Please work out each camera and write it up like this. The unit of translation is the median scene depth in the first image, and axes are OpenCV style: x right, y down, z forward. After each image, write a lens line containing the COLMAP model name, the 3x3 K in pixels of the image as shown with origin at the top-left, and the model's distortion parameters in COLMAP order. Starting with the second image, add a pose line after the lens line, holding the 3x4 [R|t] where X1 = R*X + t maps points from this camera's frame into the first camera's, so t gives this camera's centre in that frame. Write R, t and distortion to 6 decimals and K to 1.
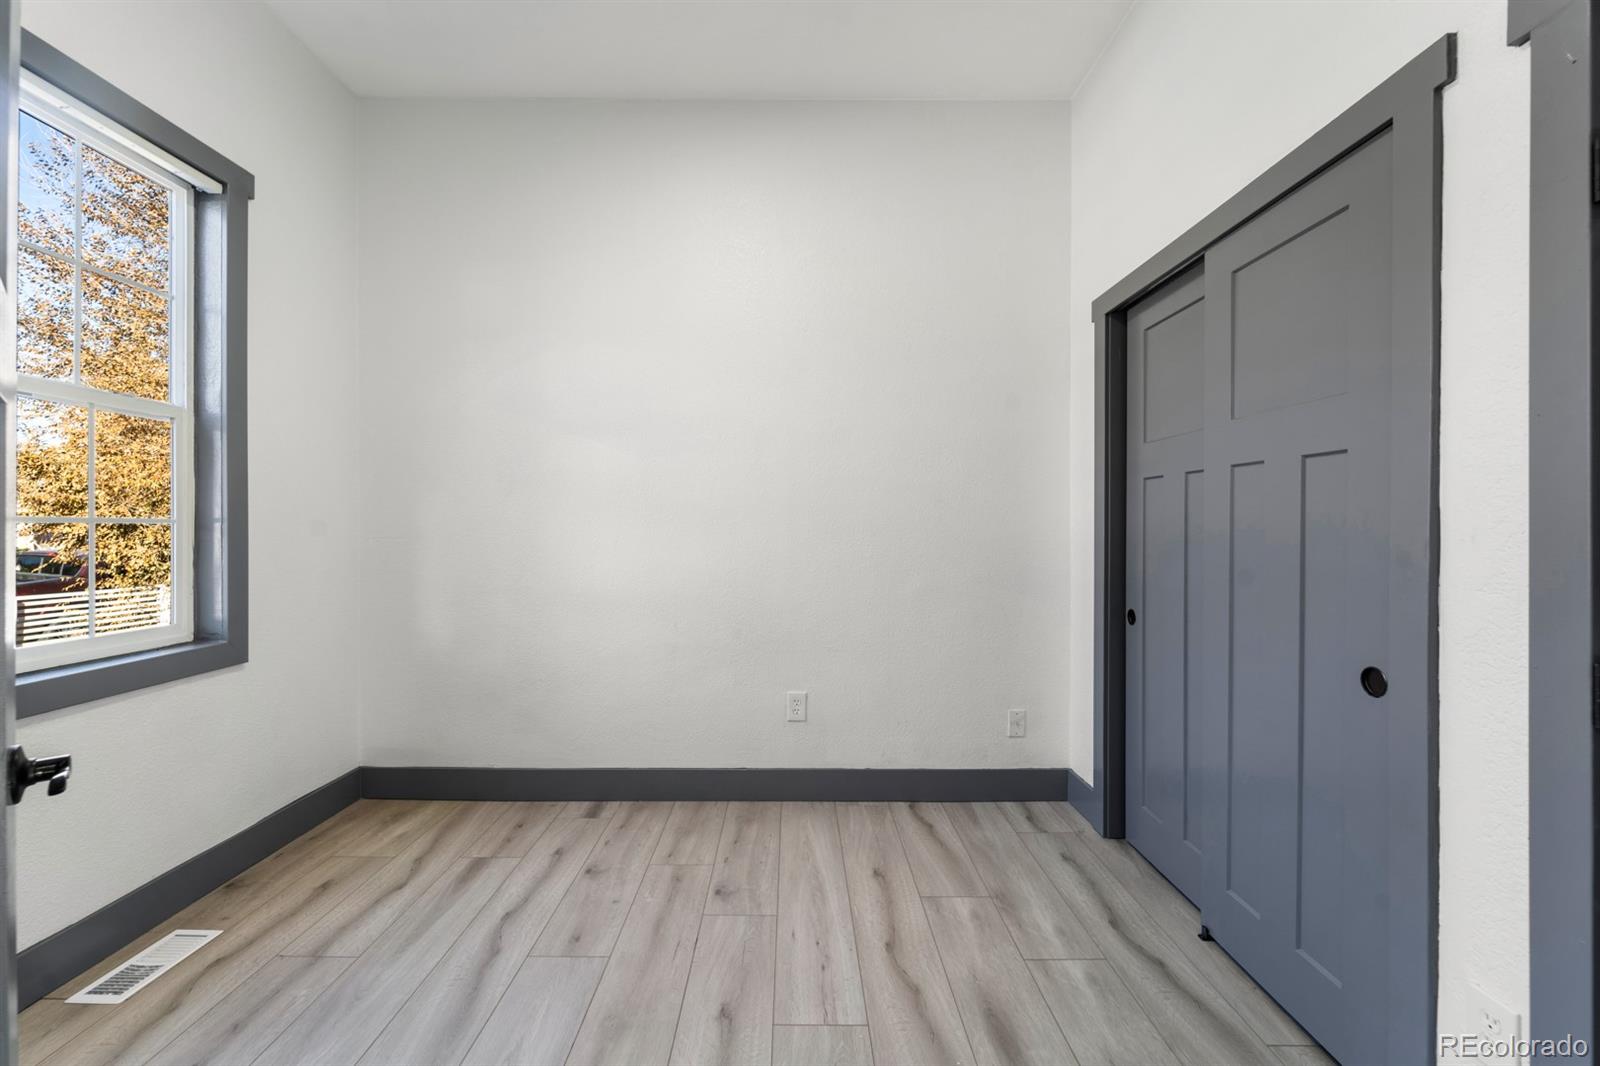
lens RADIAL K [[661.9, 0, 786.4], [0, 661.9, 534.8], [0, 0, 1]] dist [0.001276, -0.001096]
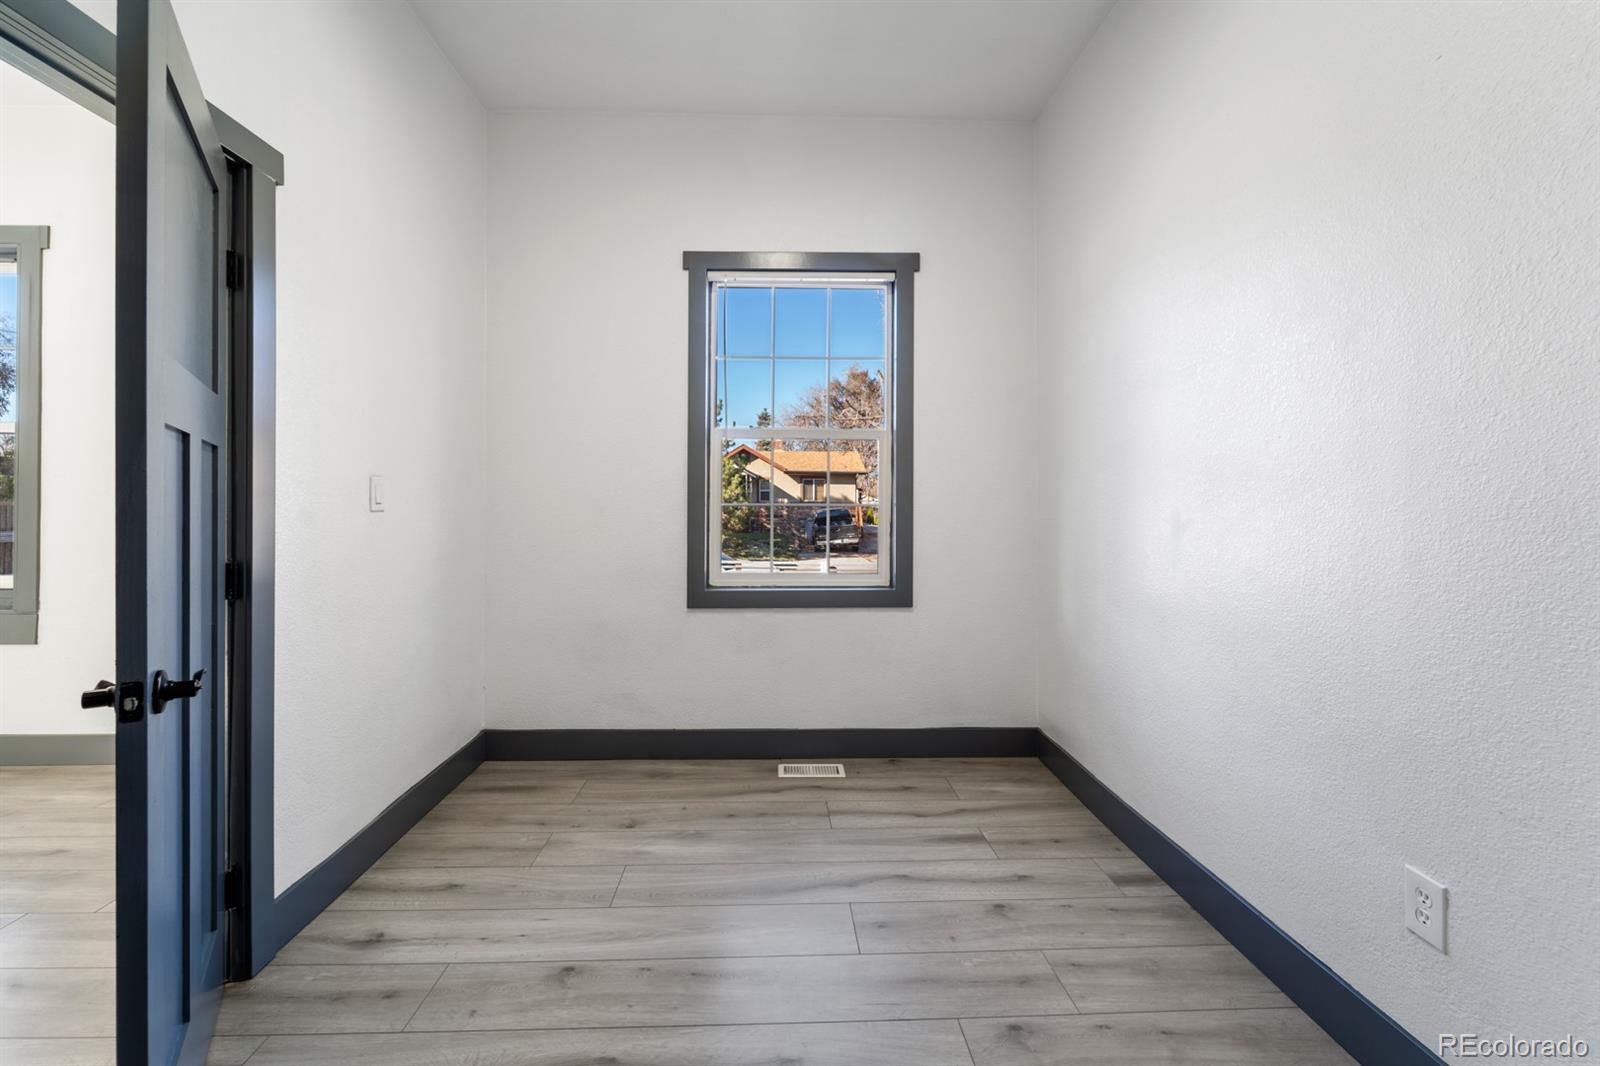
lens RADIAL K [[661.9, 0, 784.5], [0, 661.9, 516.5], [0, 0, 1]] dist [0.001276, -0.001096]
pose [[0.020755, 0.002811, -0.999781, 0.542980], [-0.007869, 0.999966, 0.002648, 0.000489], [0.999754, 0.007813, 0.020777, 0.681474]]
